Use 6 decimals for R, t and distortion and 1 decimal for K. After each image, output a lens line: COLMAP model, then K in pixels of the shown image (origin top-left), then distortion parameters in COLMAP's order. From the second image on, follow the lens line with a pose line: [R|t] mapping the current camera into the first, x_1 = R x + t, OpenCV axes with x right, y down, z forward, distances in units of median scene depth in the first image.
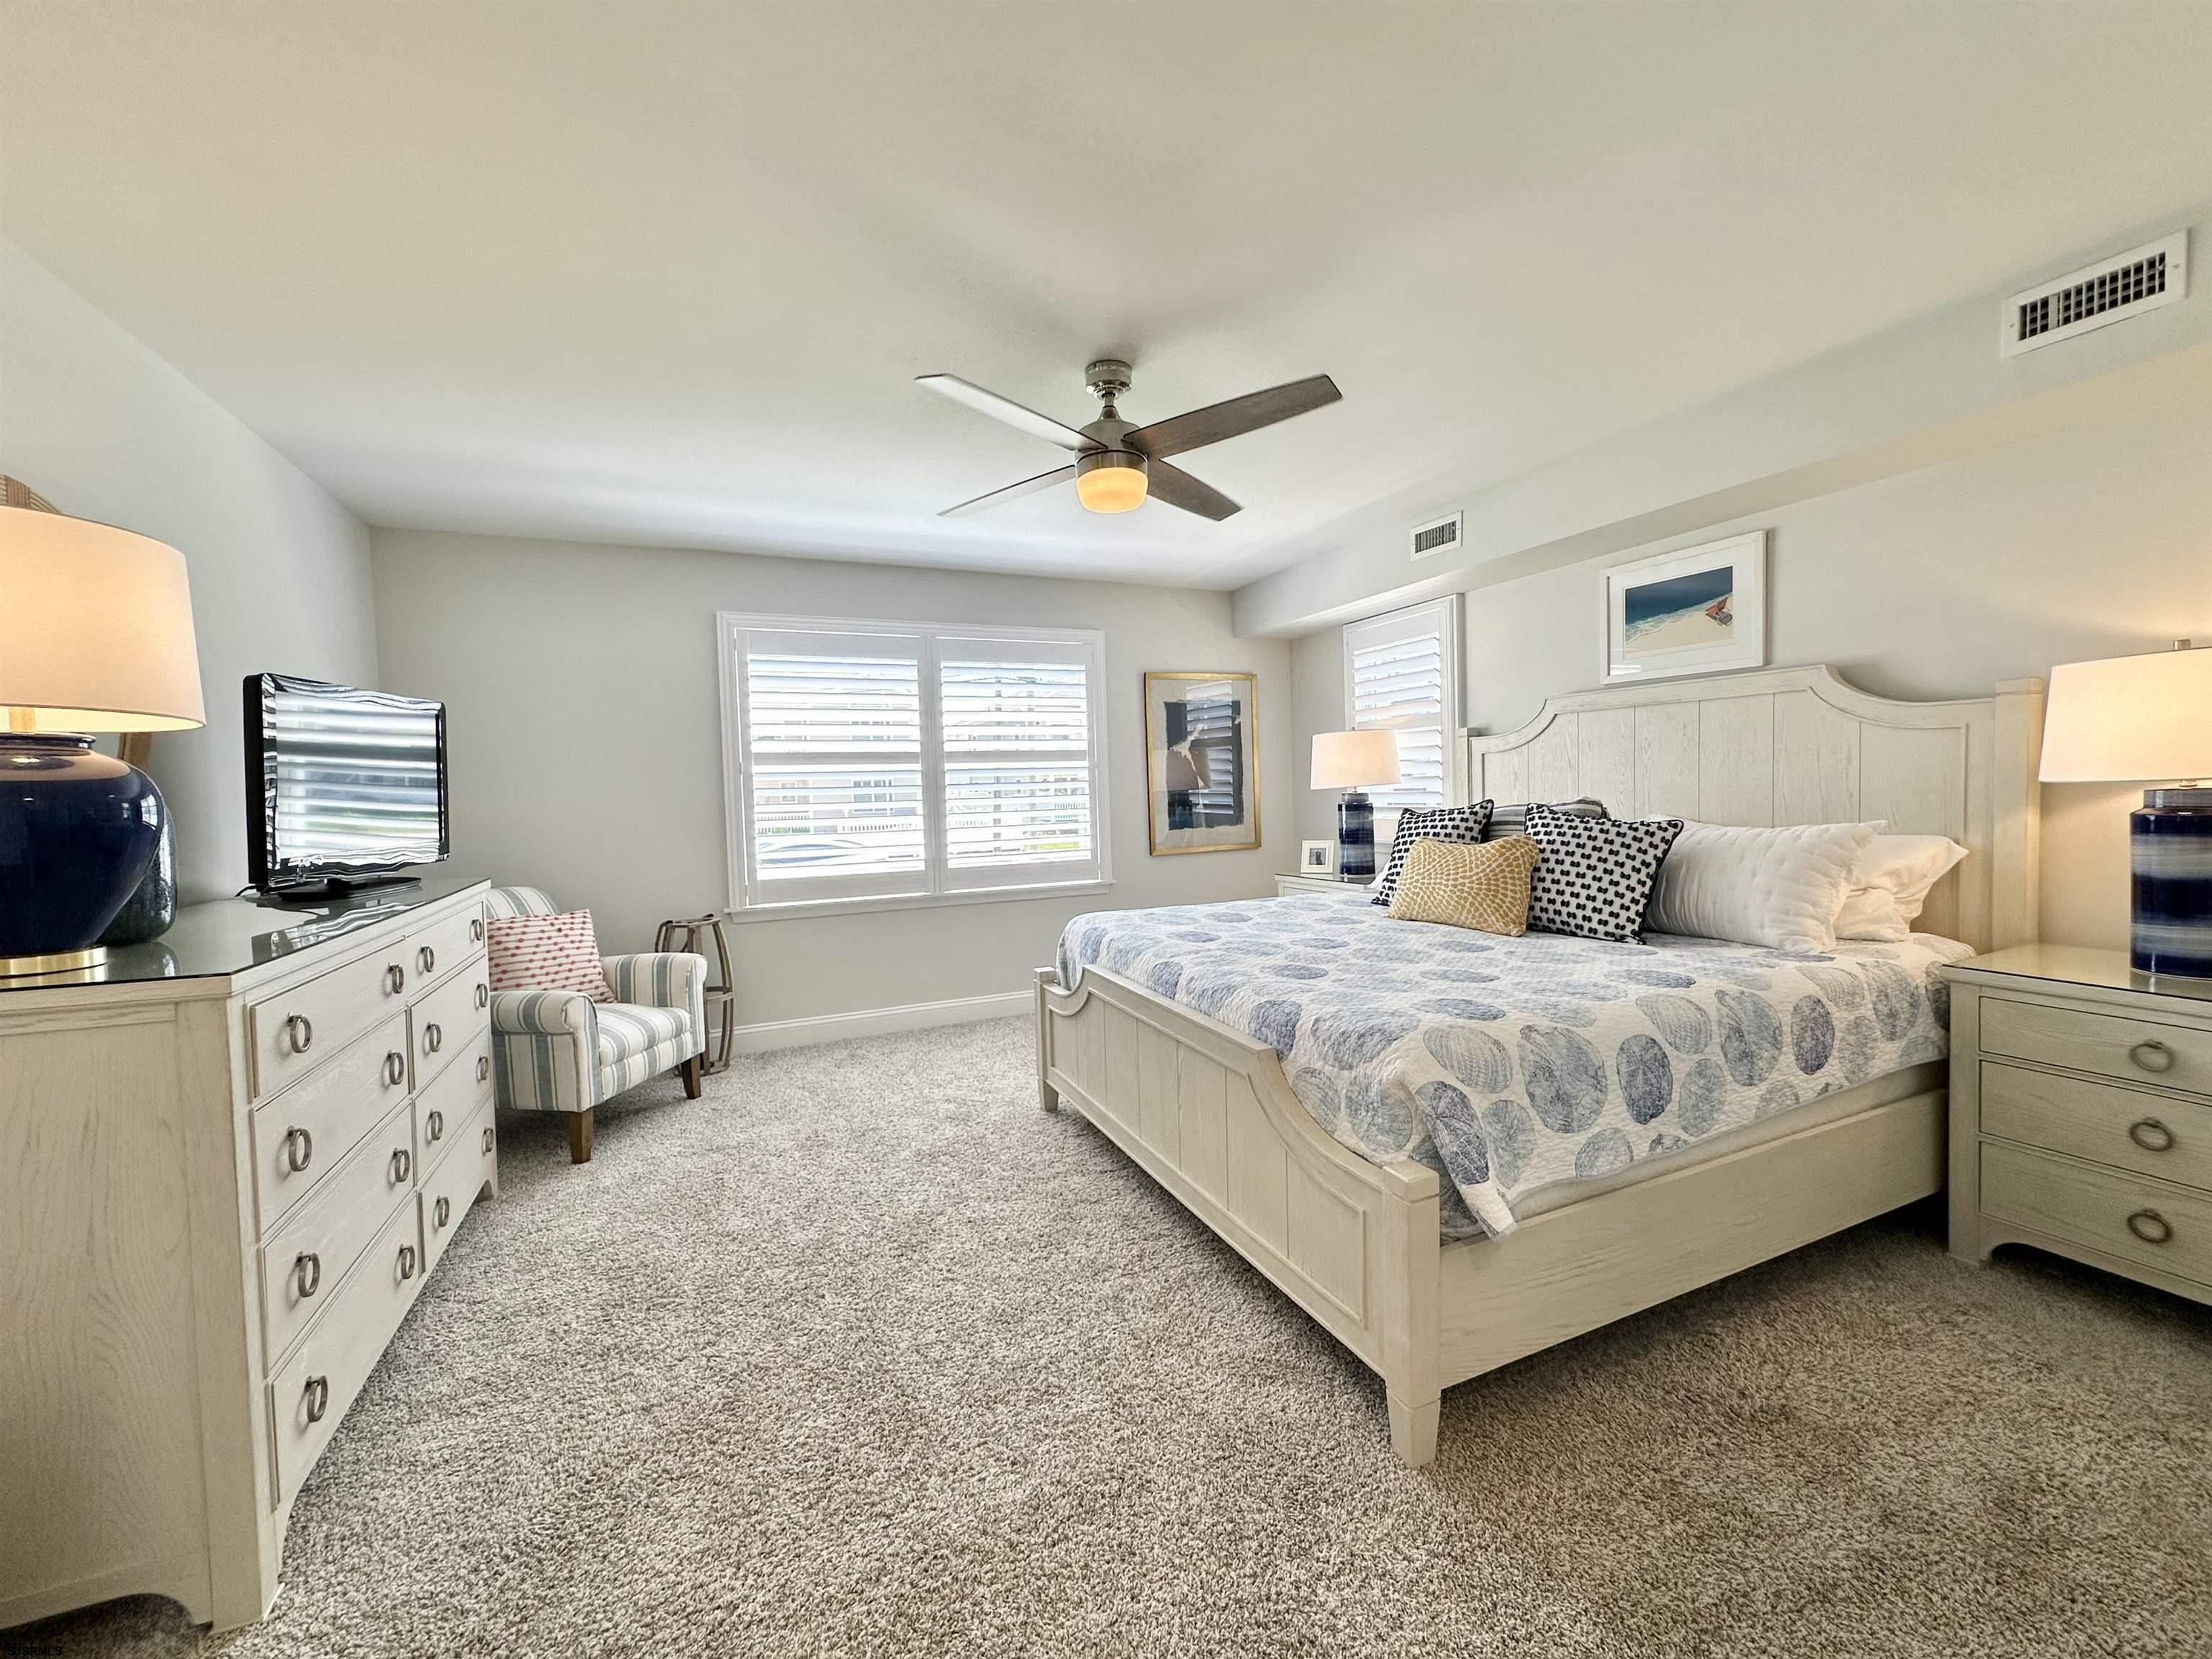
lens RADIAL K [[885.6, 0, 1106.0], [0, 885.6, 829.5], [0, 0, 1]] dist [-0.002475, 0.000616]
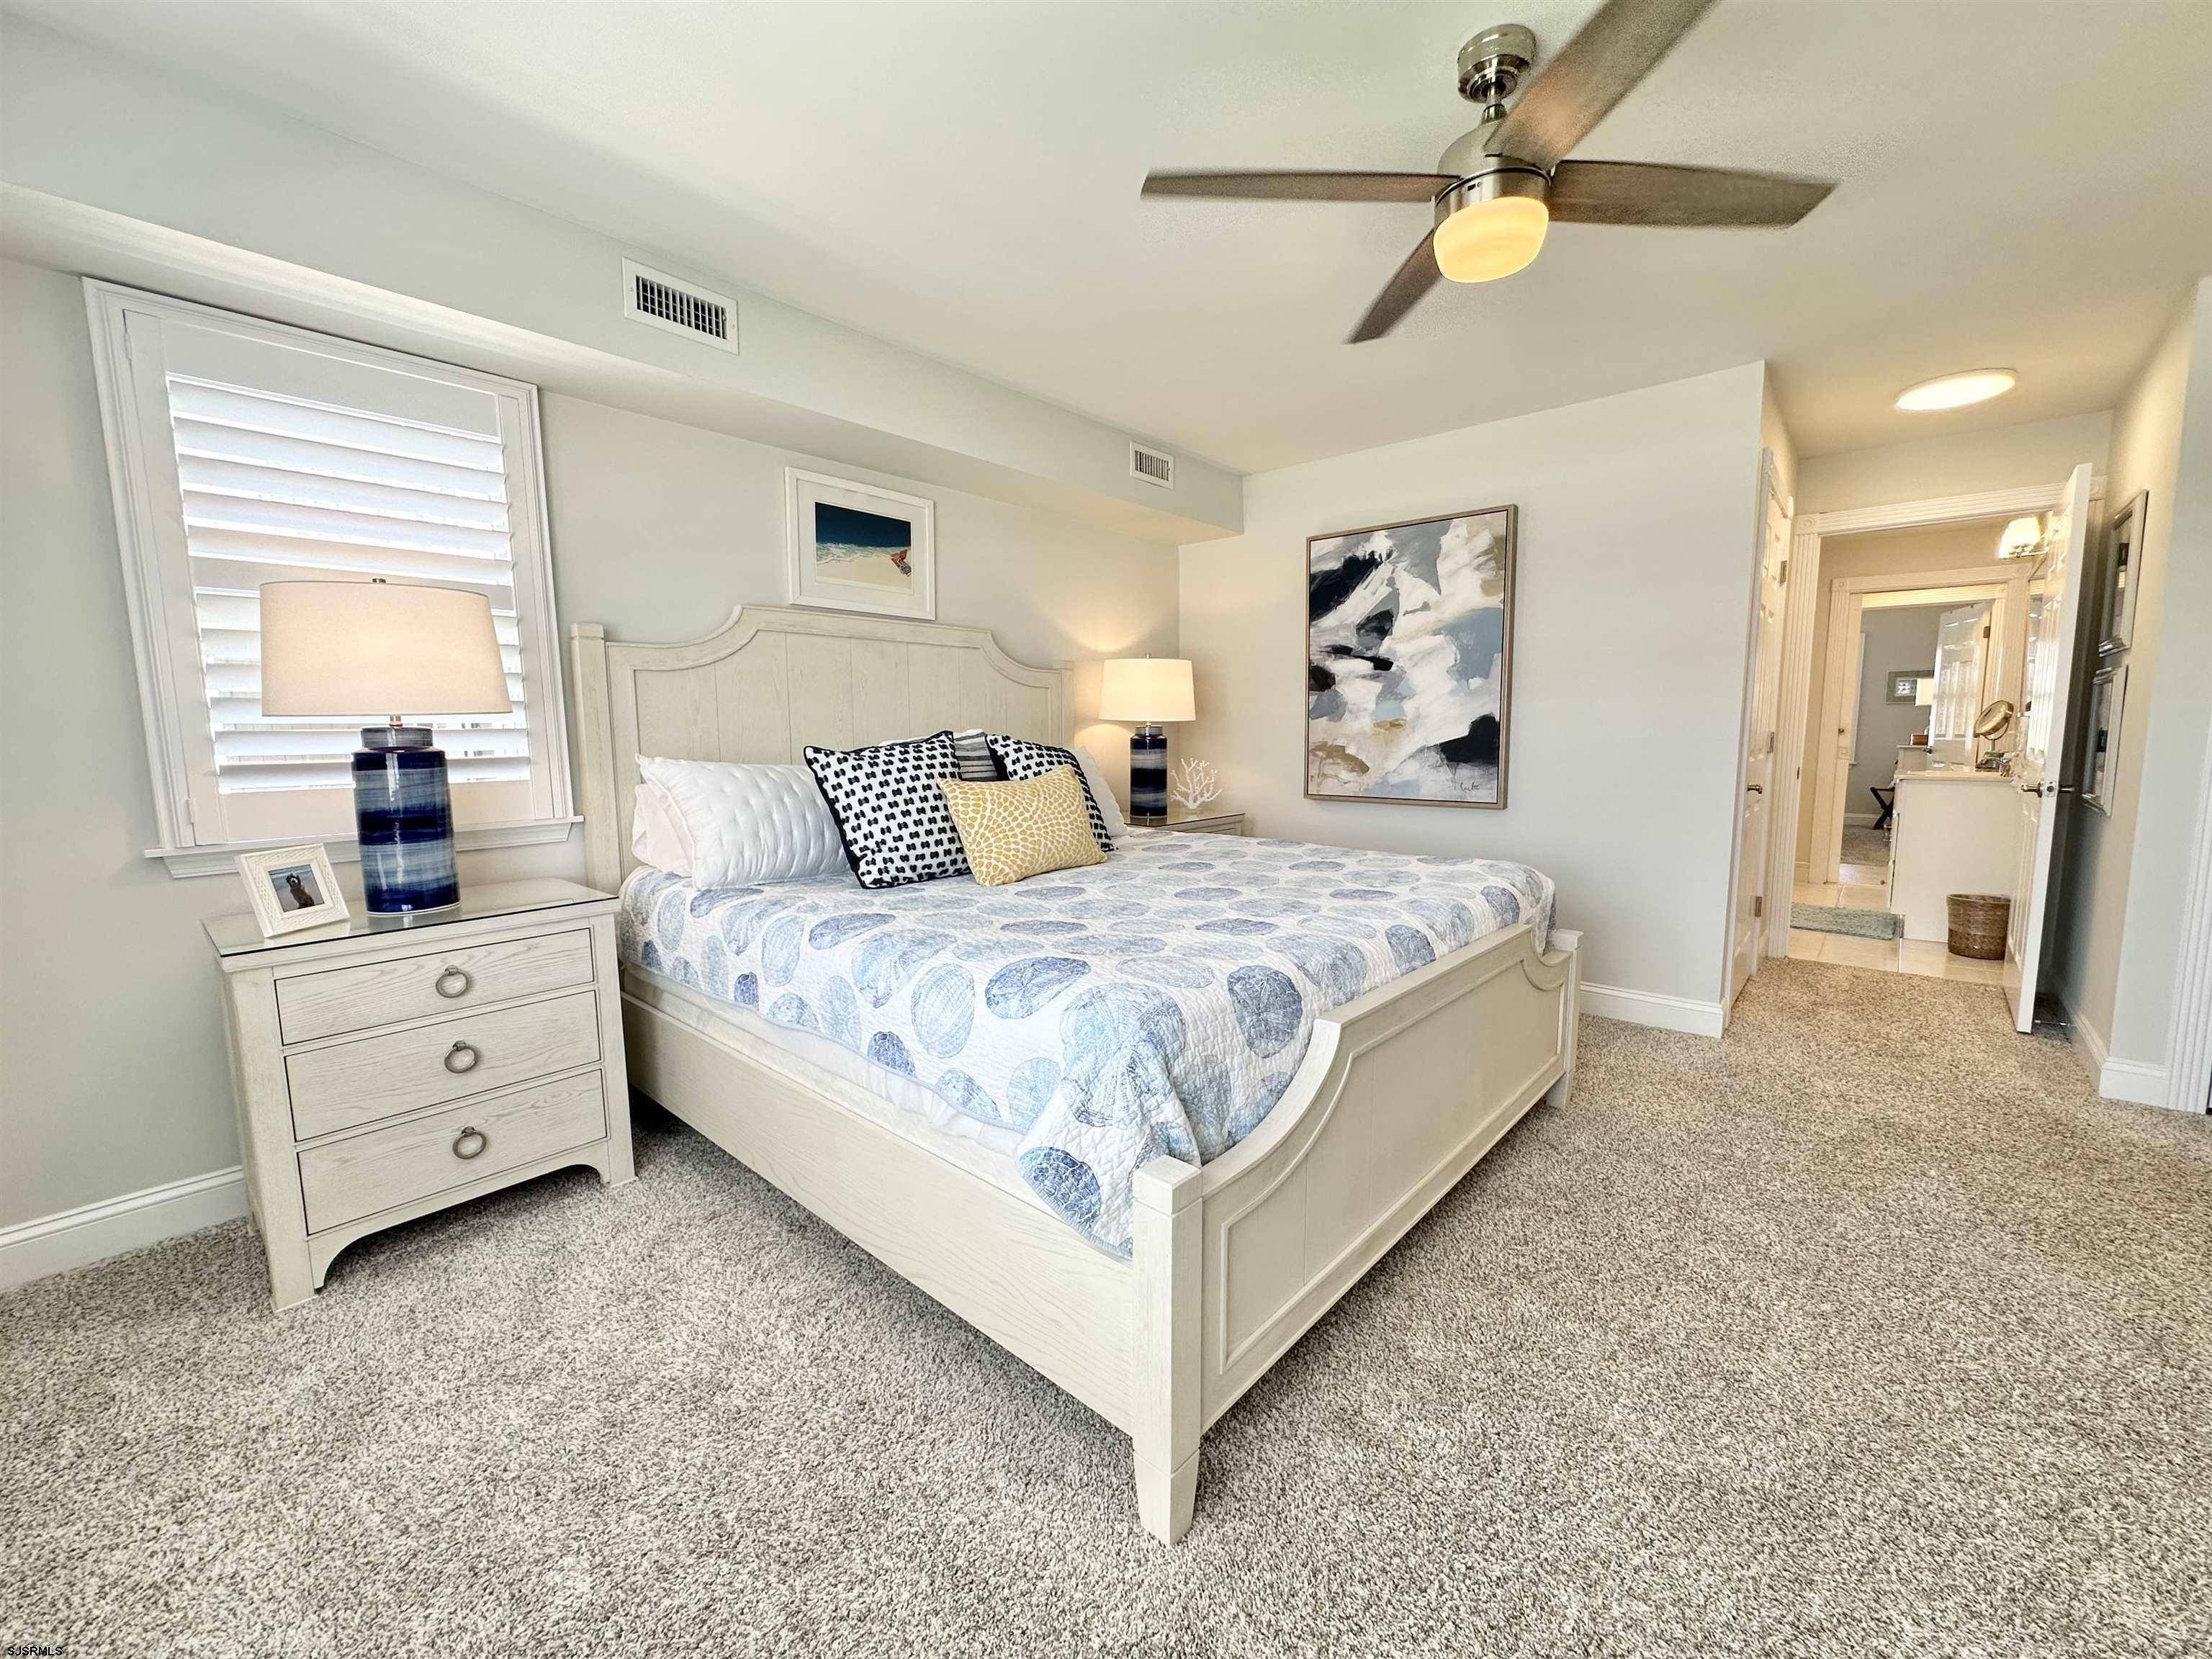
lens RADIAL K [[885.6, 0, 1106.0], [0, 885.6, 829.5], [0, 0, 1]] dist [-0.002475, 0.000616]
pose [[-0.400179, -0.076662, 0.913225, -0.355398], [0.059159, 0.992256, 0.109220, -0.022815], [-0.914526, 0.097733, -0.392545, 1.072546]]
